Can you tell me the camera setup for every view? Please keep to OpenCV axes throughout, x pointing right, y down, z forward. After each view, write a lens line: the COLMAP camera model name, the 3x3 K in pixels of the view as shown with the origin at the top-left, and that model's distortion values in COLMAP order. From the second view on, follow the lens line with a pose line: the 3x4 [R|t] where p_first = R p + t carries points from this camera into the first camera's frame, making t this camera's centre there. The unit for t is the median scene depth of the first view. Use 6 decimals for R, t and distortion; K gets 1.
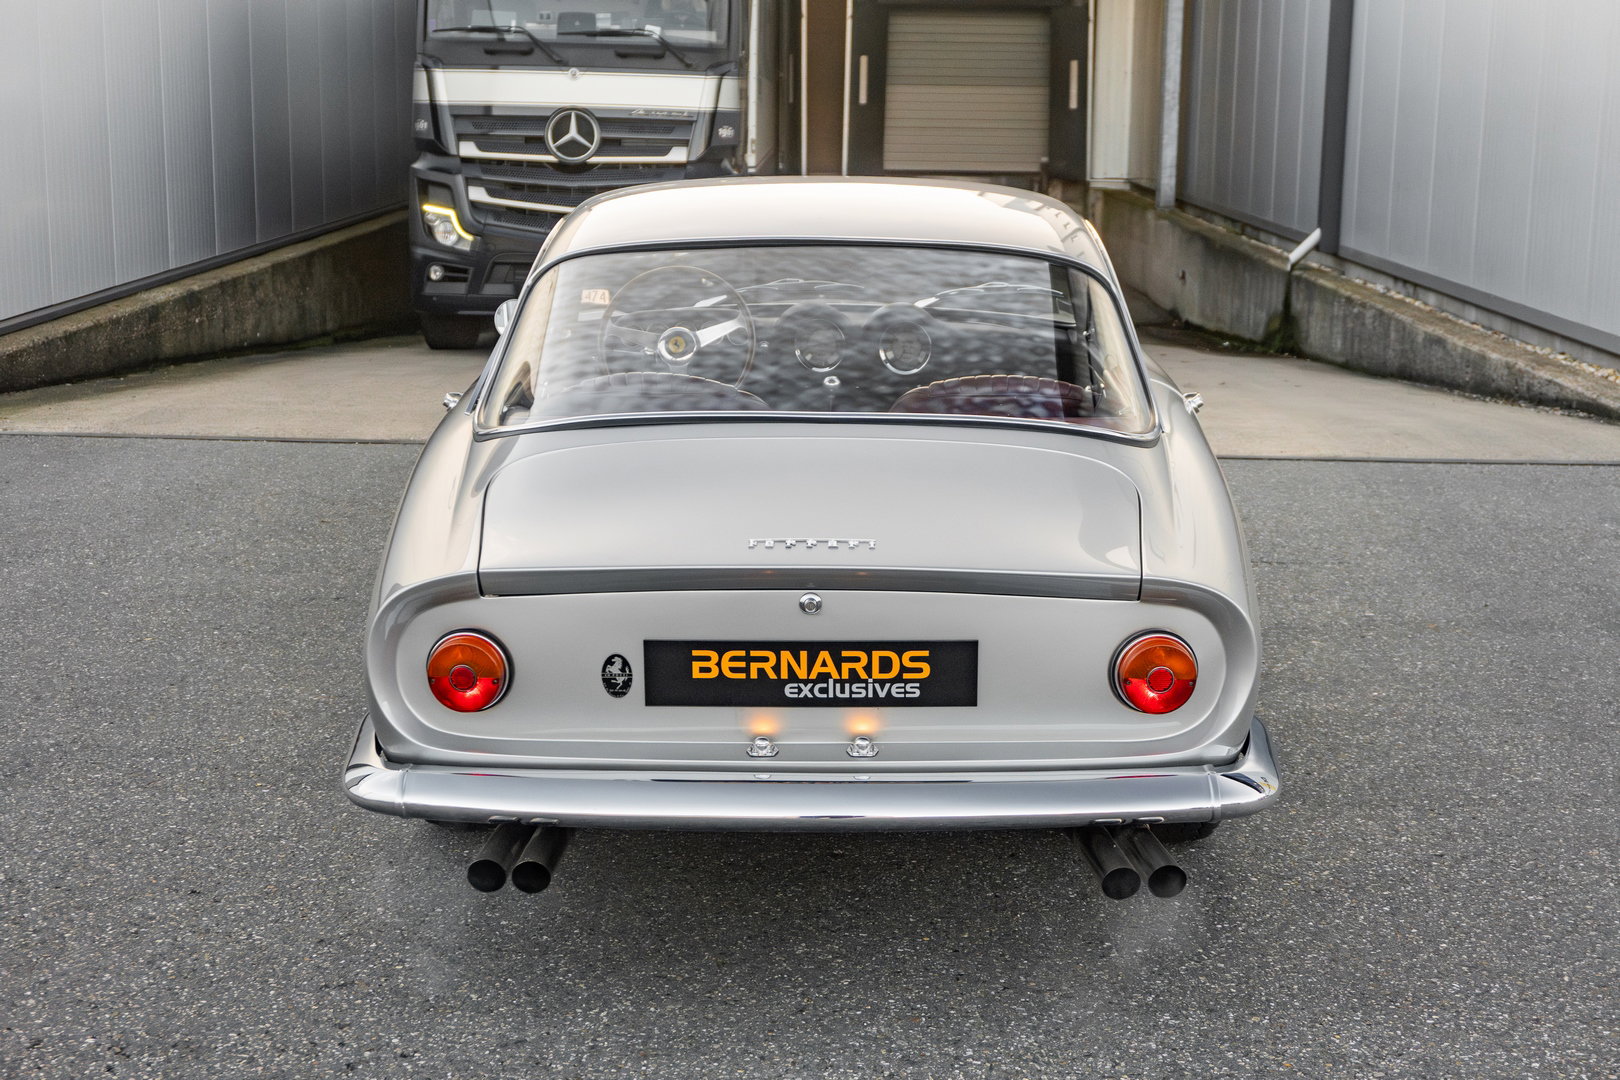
lens RADIAL K [[2214.5, 0, 809.9], [0, 2214.5, 541.1], [0, 0, 1]] dist [0.015035, 0.000000]
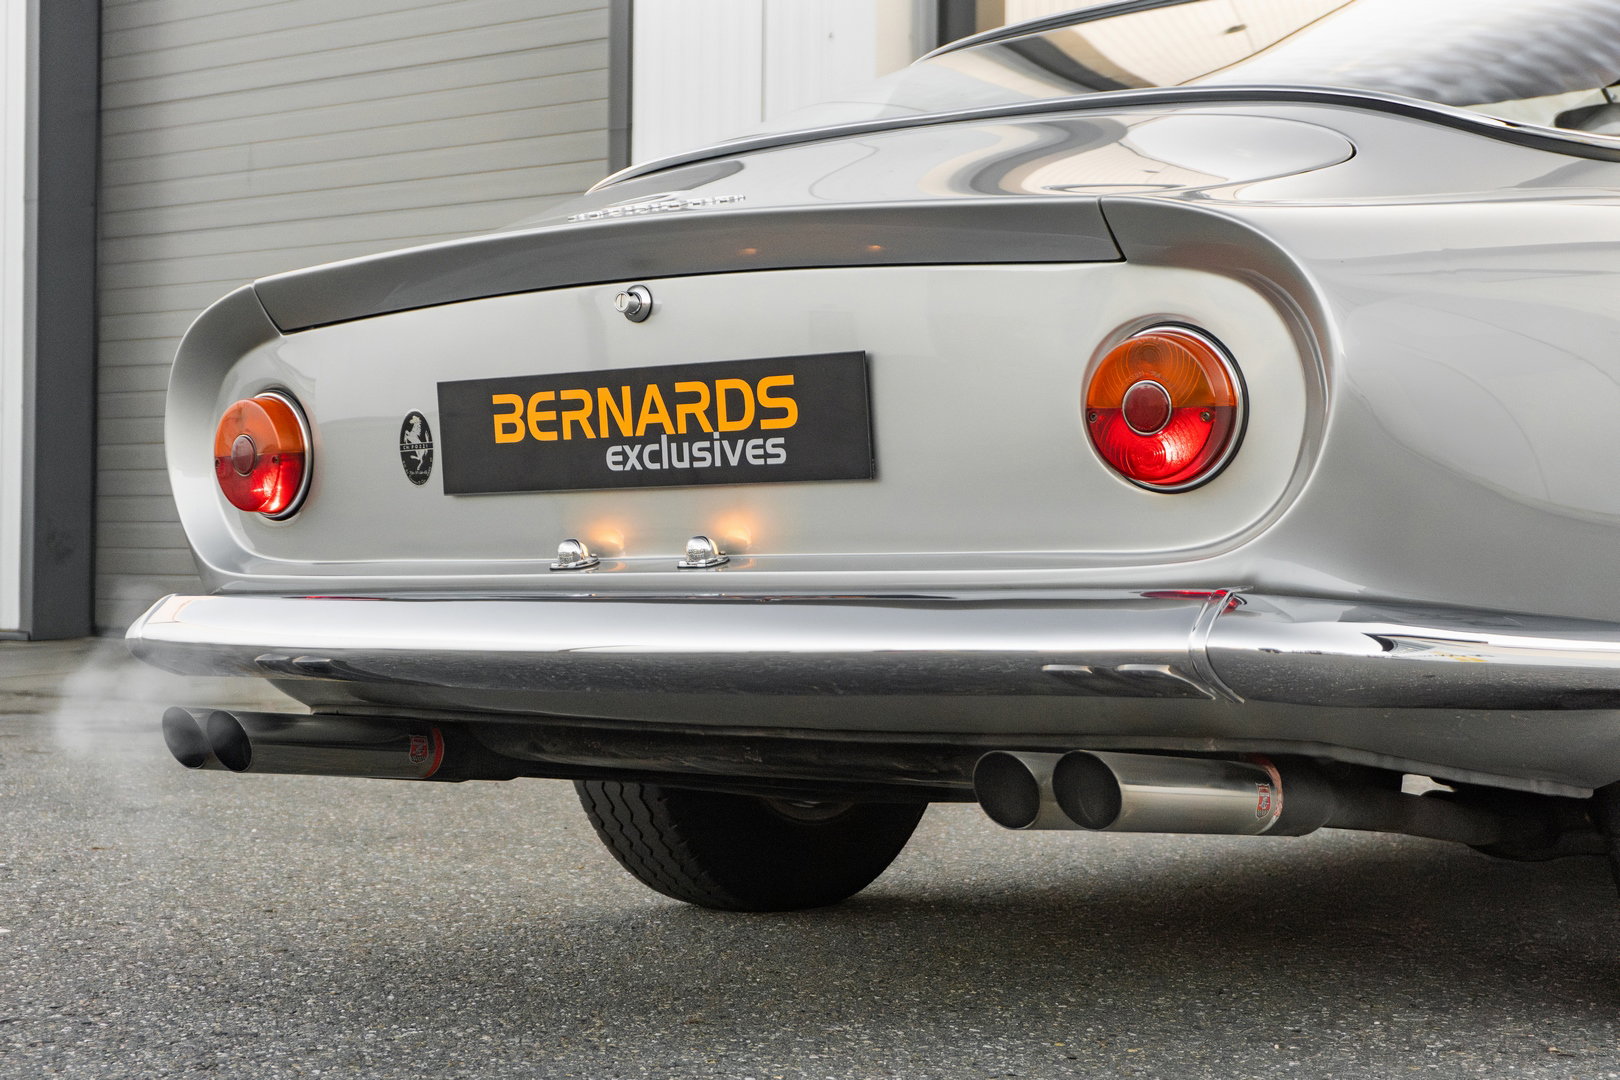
lens RADIAL K [[2768.8, 0, 809.0], [0, 2768.8, 536.2], [0, 0, 1]] dist [0.100348, 0.000000]
pose [[0.786175, -0.016242, -0.617790, 0.486411], [-0.120590, 0.976407, -0.179128, 0.213281], [0.606125, 0.215325, 0.765669, 0.473840]]
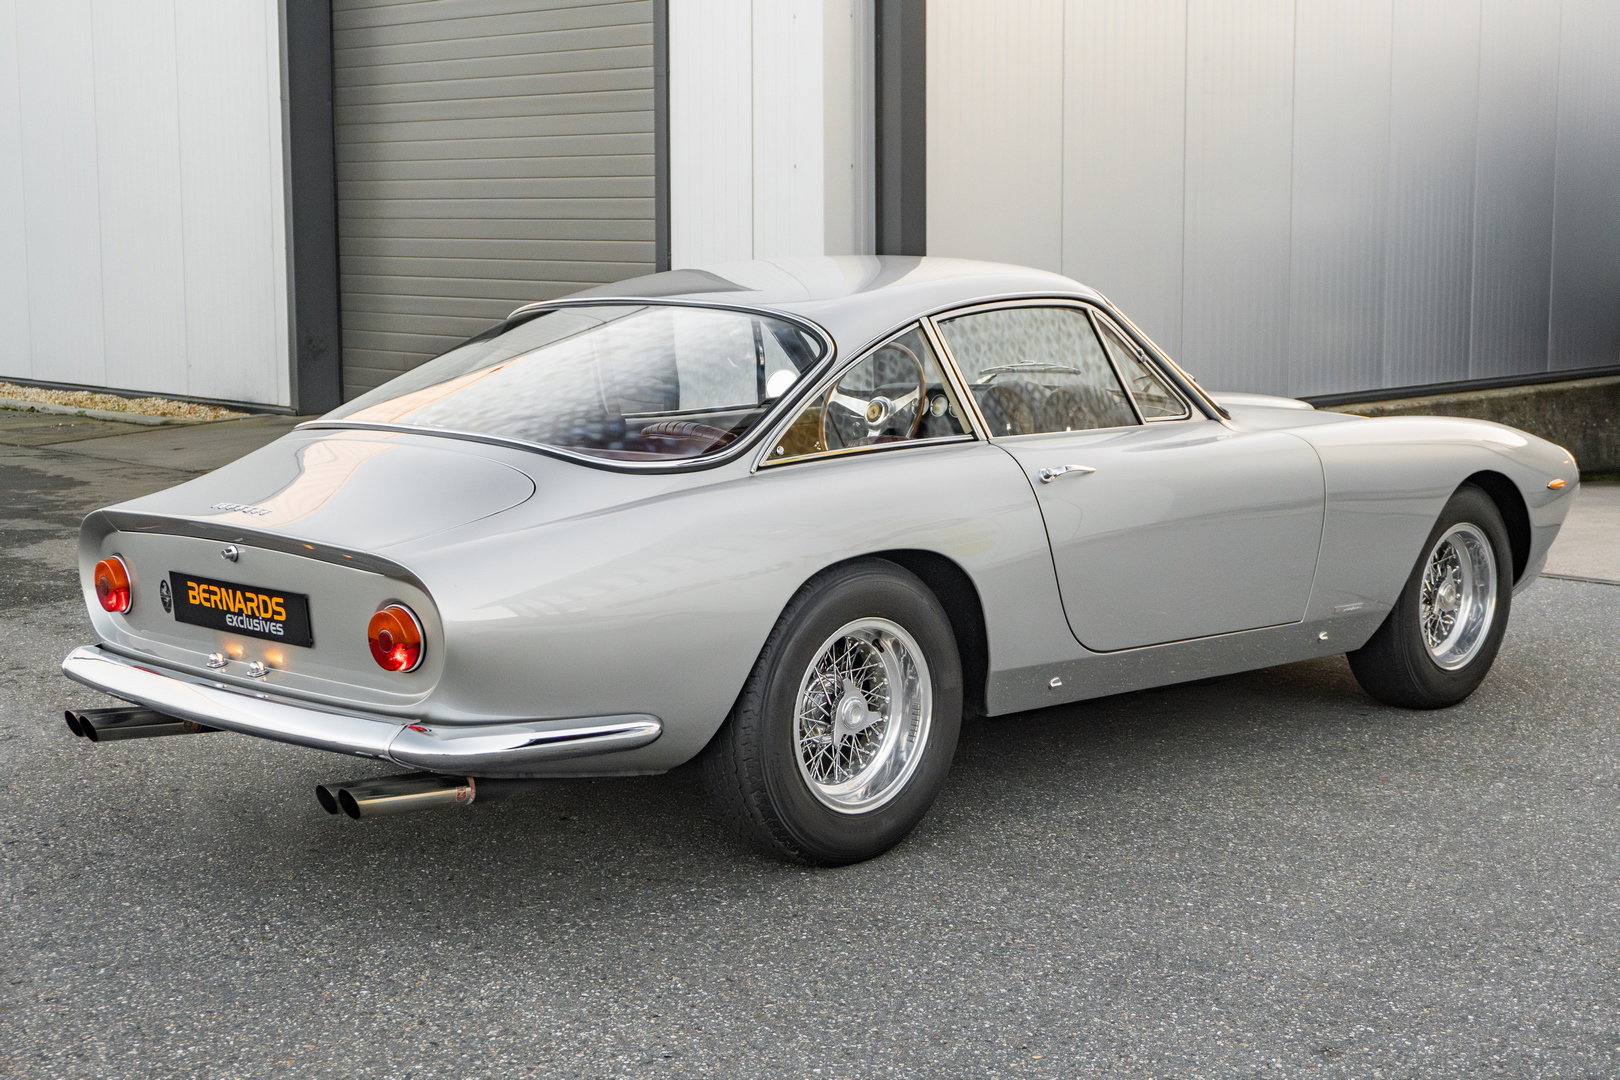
lens RADIAL K [[2361.0, 0, 809.8], [0, 2361.0, 539.9], [0, 0, 1]] dist [0.031705, 0.000000]
pose [[0.704684, 0.079655, -0.705036, 1.221768], [-0.126526, 0.991859, -0.014402, -0.002890], [0.698149, 0.099354, 0.709025, 0.241246]]
